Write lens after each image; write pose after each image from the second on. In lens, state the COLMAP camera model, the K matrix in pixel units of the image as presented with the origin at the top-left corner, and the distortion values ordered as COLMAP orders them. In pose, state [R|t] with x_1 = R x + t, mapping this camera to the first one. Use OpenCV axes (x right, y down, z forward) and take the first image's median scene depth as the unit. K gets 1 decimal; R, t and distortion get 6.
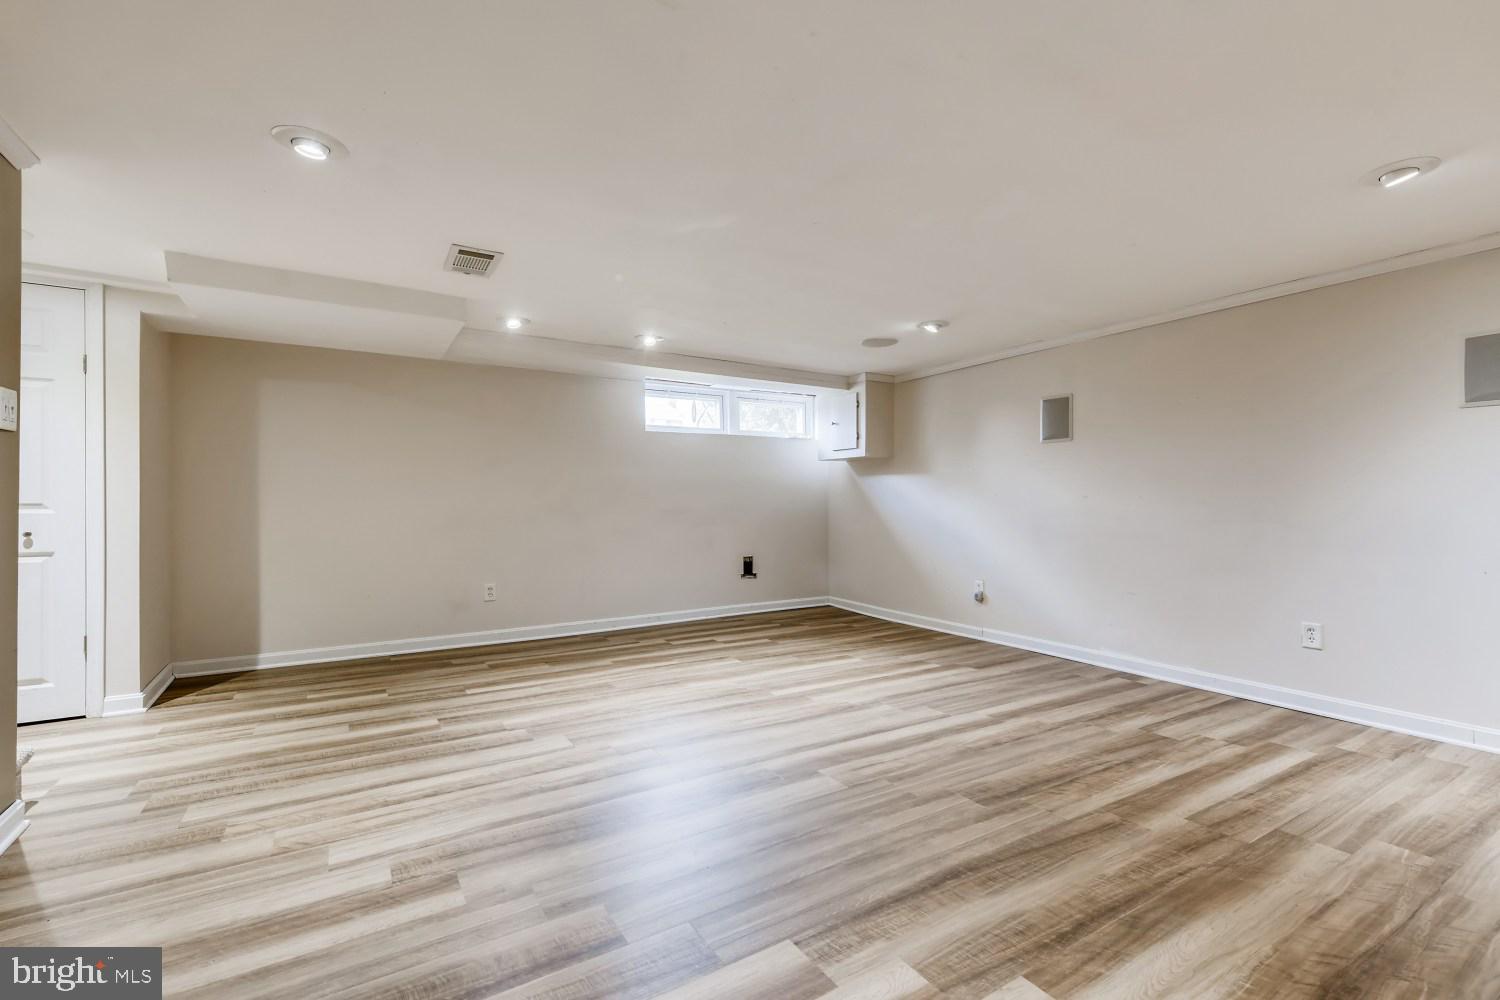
lens RADIAL K [[669.6, 0, 749.4], [0, 669.6, 511.9], [0, 0, 1]] dist [0.001852, -0.000239]
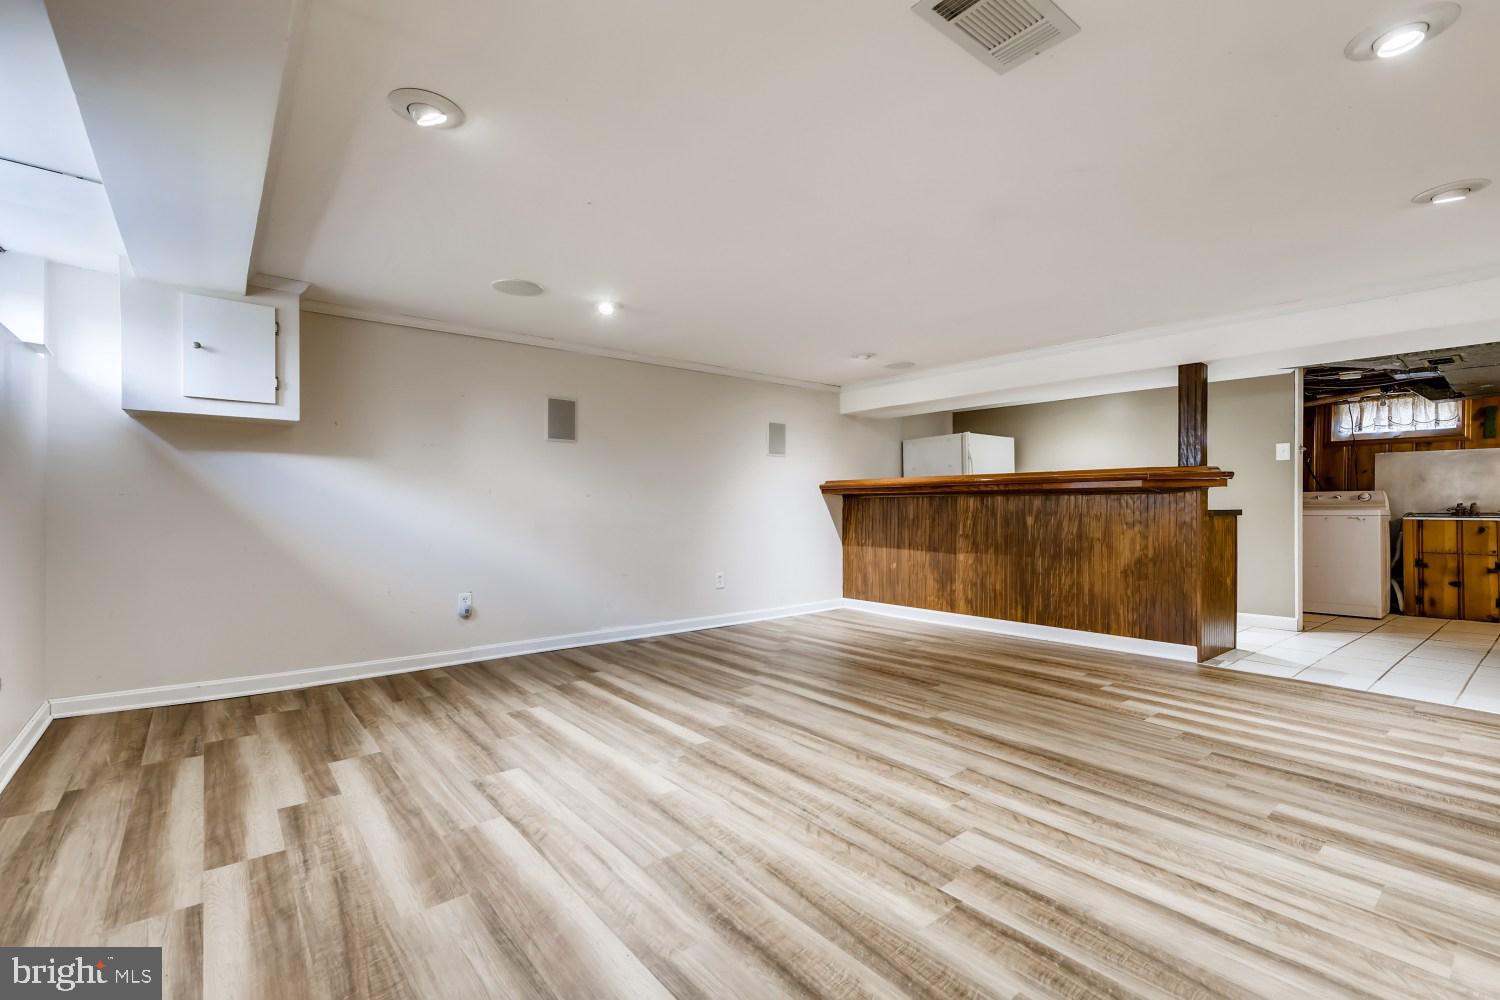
lens RADIAL K [[669.6, 0, 749.4], [0, 669.6, 511.9], [0, 0, 1]] dist [0.001852, -0.000239]
pose [[-0.142235, -0.014528, 0.989726, -1.100985], [0.015797, 0.999732, 0.016945, -0.017777], [-0.989707, 0.018045, -0.141968, 1.549012]]
